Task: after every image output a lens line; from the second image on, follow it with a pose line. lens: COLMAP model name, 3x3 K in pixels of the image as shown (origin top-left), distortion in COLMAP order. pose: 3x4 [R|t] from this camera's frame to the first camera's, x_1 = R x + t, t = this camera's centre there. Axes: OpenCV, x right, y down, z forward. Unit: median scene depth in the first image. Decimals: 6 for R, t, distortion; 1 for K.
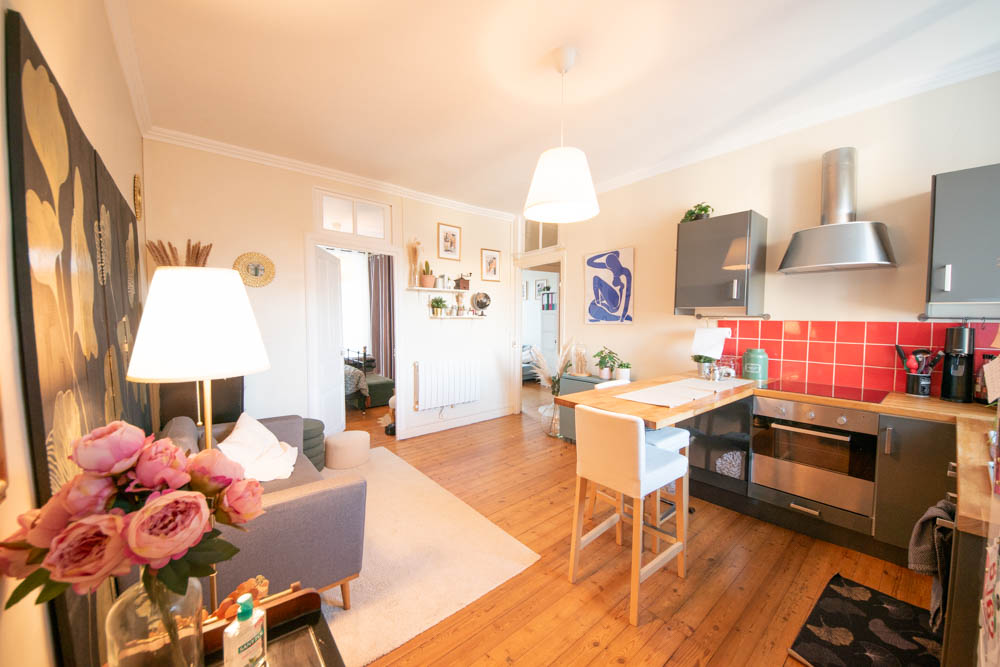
lens RADIAL K [[362.3, 0, 504.6], [0, 362.3, 332.4], [0, 0, 1]] dist [-0.000107, -0.000011]
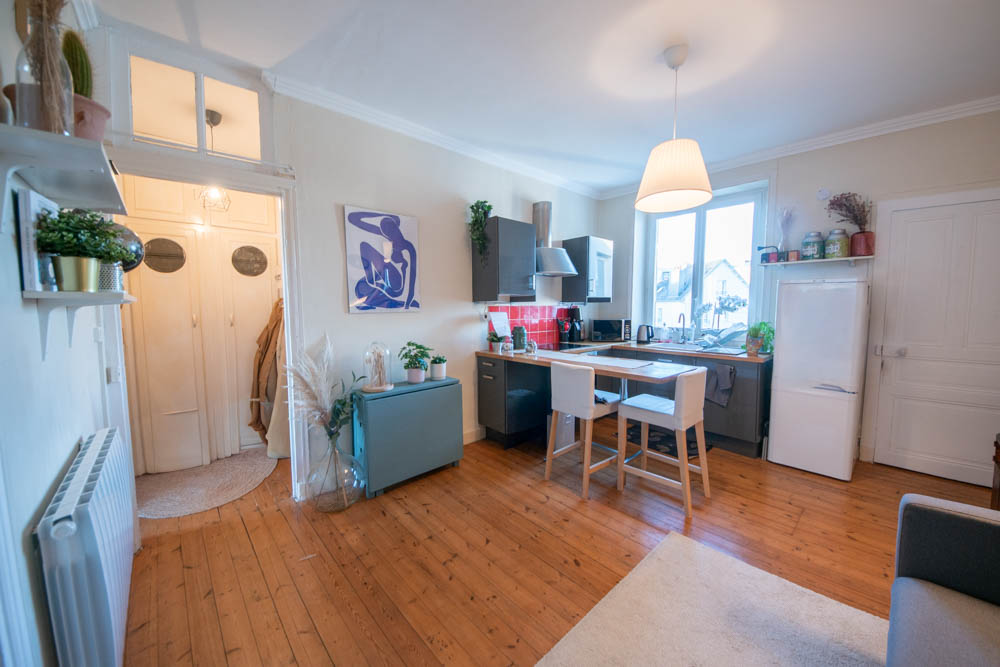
lens RADIAL K [[362.3, 0, 504.6], [0, 362.3, 332.4], [0, 0, 1]] dist [-0.000107, -0.000011]
pose [[-0.056540, -0.076375, 0.995475, -0.488858], [0.043747, 0.995923, 0.078894, -0.031846], [-0.997441, 0.048010, -0.052969, 0.843309]]
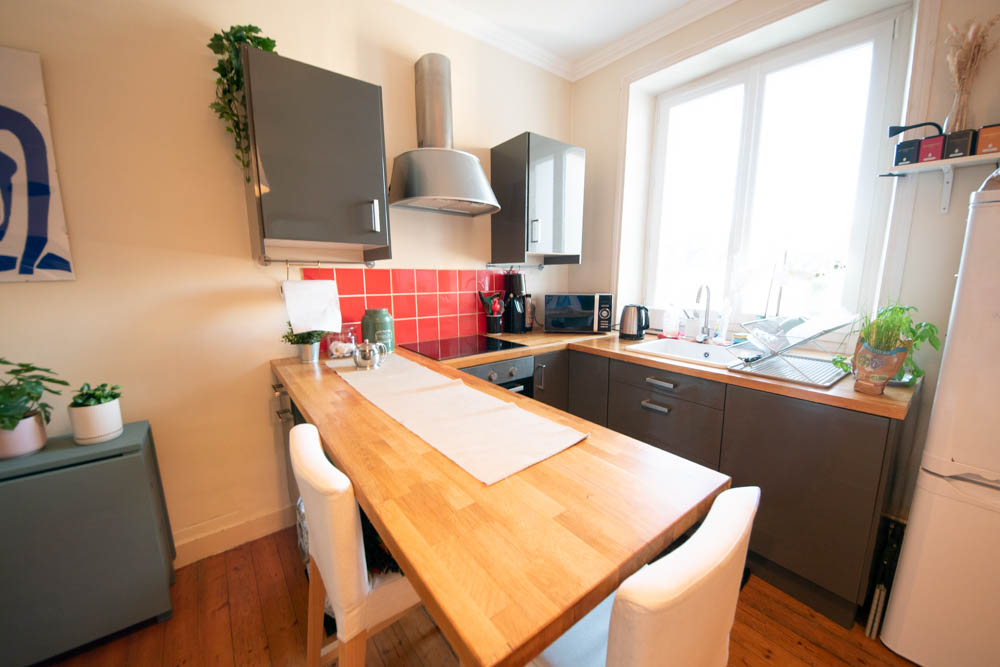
lens RADIAL K [[380.2, 0, 502.9], [0, 380.2, 339.1], [0, 0, 1]] dist [0.001218, -0.007810]
pose [[0.004509, -0.172568, 0.984987, -0.028504], [0.043375, 0.984104, 0.172215, -0.010024], [-0.999049, 0.041947, 0.011922, 0.561686]]
